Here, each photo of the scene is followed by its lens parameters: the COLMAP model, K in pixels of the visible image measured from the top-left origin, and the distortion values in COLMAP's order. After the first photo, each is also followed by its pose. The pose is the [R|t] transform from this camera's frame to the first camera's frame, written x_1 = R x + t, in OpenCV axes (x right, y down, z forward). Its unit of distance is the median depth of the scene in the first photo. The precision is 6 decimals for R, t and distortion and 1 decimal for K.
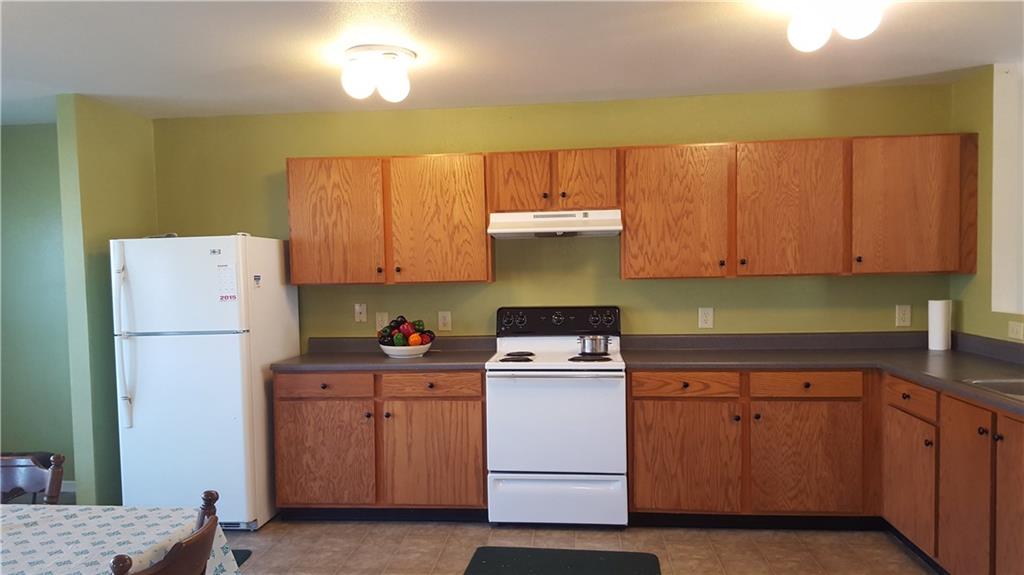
lens RADIAL K [[745.1, 0, 513.9], [0, 745.1, 305.2], [0, 0, 1]] dist [0.076657, -0.099561]
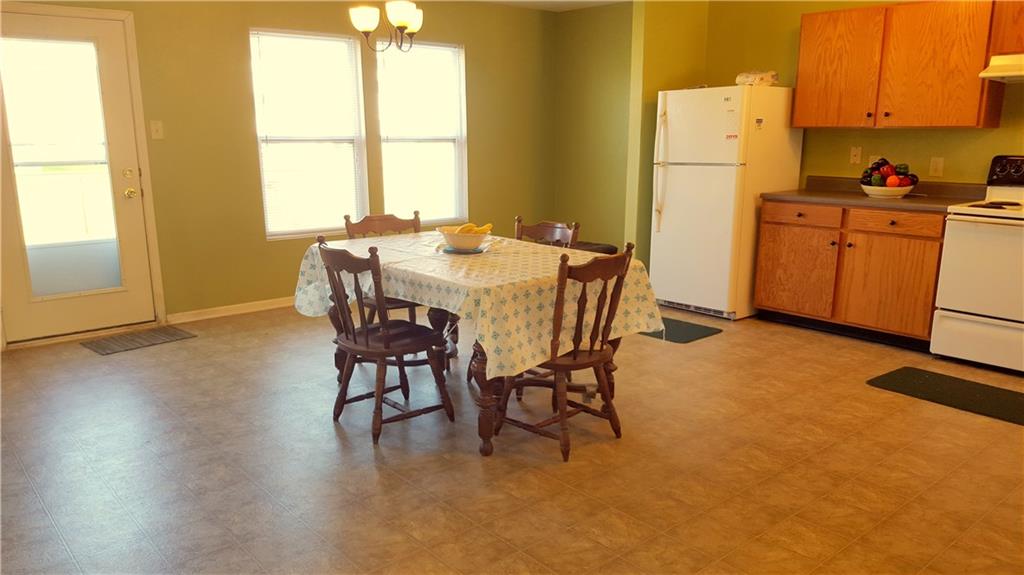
lens RADIAL K [[702.0, 0, 512.0], [0, 702.0, 287.5], [0, 0, 1]] dist [-0.051176, 0.000987]
pose [[0.727620, 0.159315, -0.667224, 0.162598], [-0.028538, 0.978846, 0.202600, 0.010558], [0.685387, -0.128375, 0.716774, -0.110800]]
